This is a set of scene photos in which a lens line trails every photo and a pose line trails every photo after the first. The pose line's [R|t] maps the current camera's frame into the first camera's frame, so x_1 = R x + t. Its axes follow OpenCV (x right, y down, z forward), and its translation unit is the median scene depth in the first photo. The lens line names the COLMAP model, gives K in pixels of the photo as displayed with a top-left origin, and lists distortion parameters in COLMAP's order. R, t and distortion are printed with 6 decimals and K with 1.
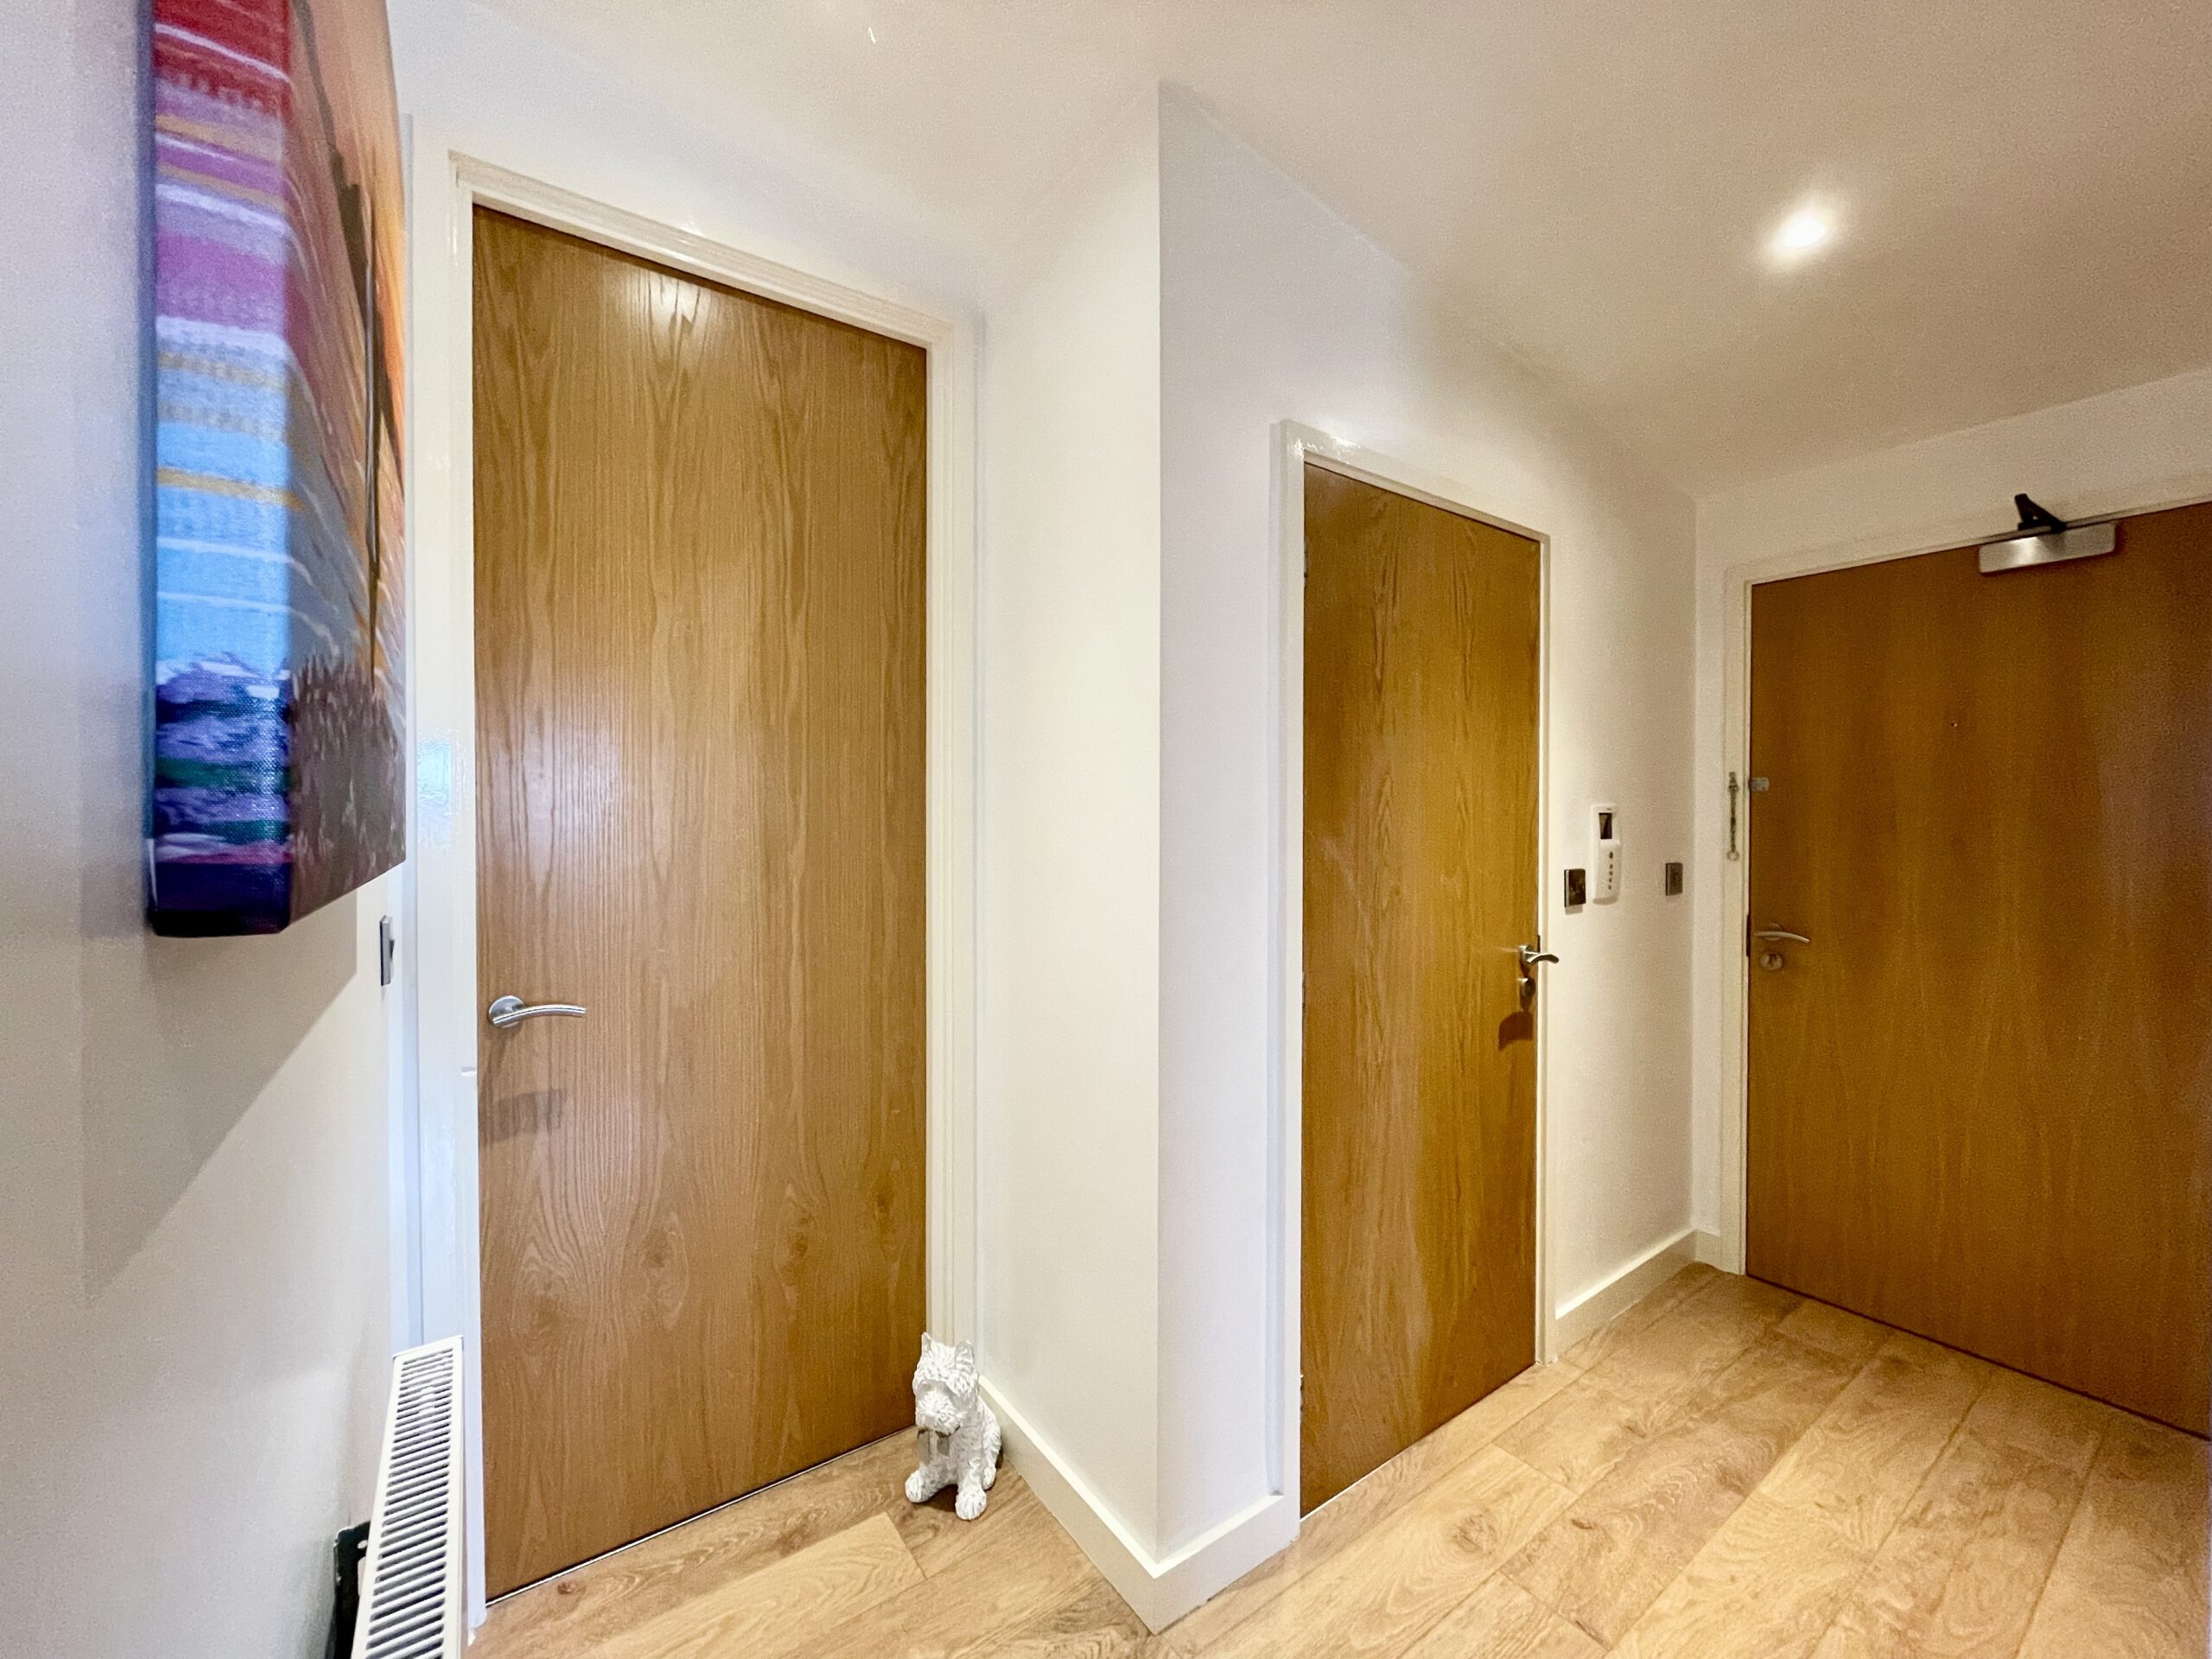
lens RADIAL K [[891.3, 0, 1106.0], [0, 891.3, 829.5], [0, 0, 1]] dist [-0.010526, 0.000682]
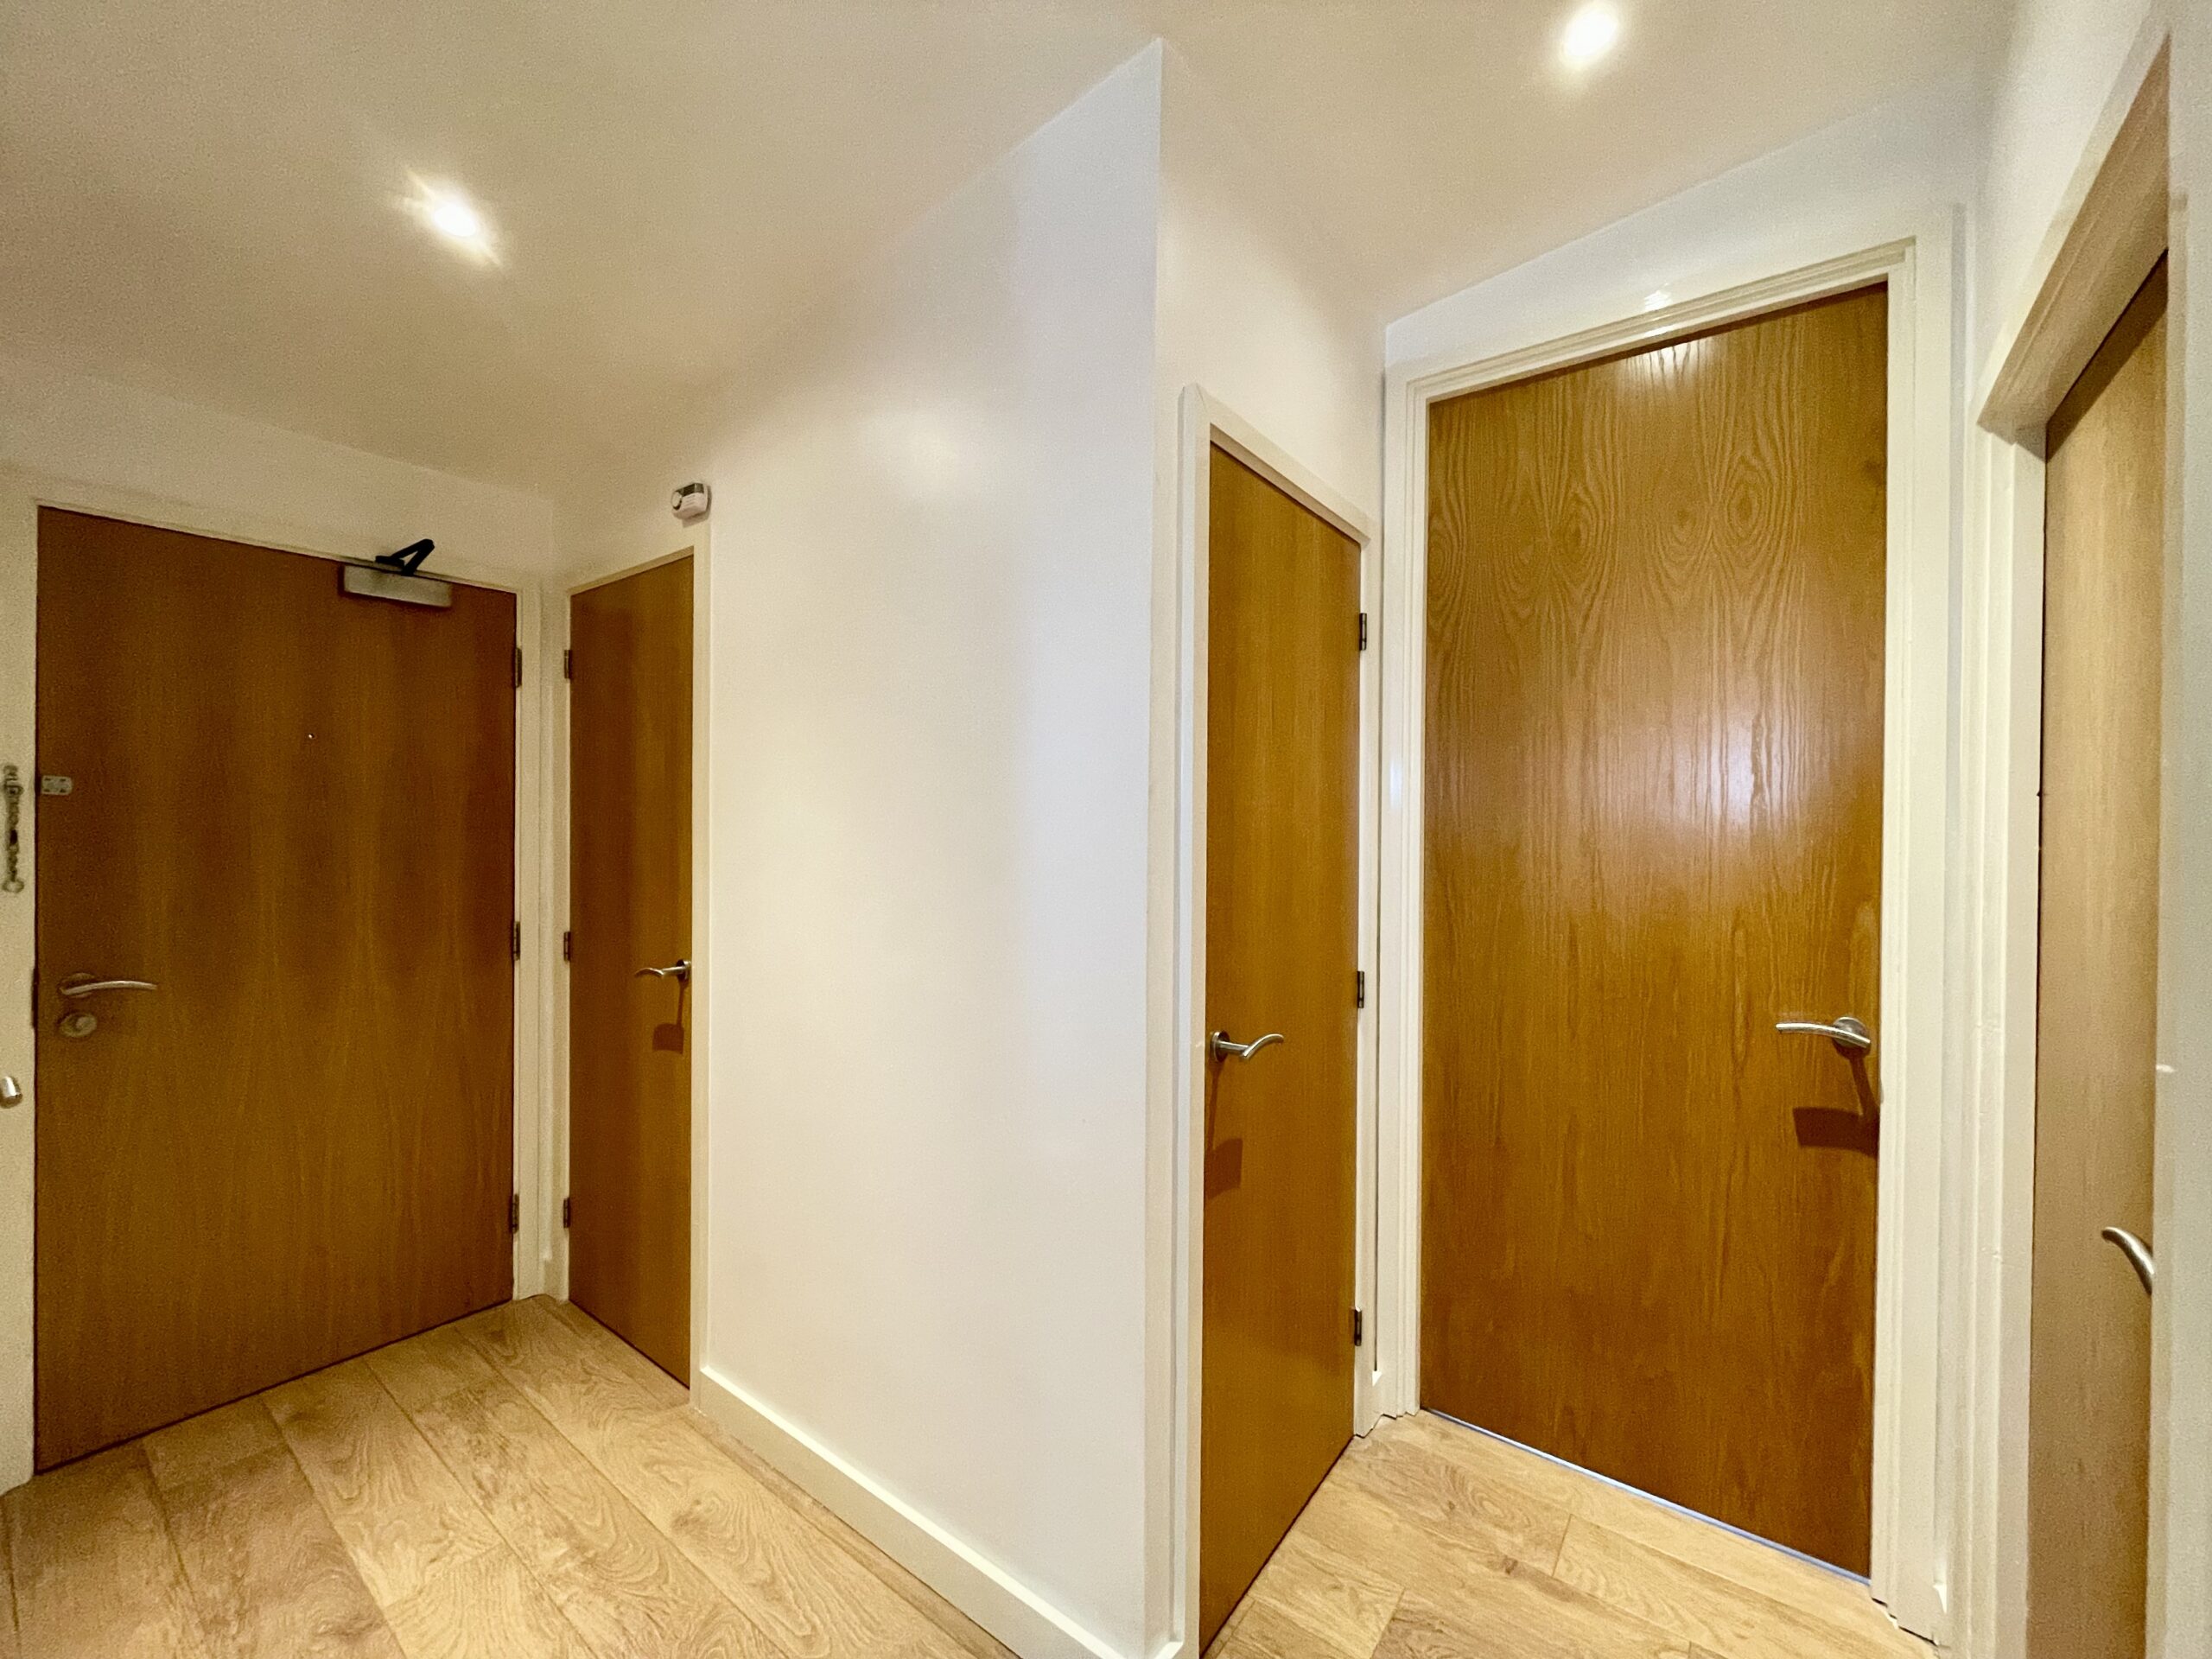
lens RADIAL K [[891.3, 0, 1106.0], [0, 891.3, 829.5], [0, 0, 1]] dist [-0.010526, 0.000682]
pose [[-0.309616, -0.014822, 0.950746, -0.278254], [0.001602, 0.999869, 0.016110, -0.033861], [-0.950860, 0.006511, -0.309552, 0.537120]]
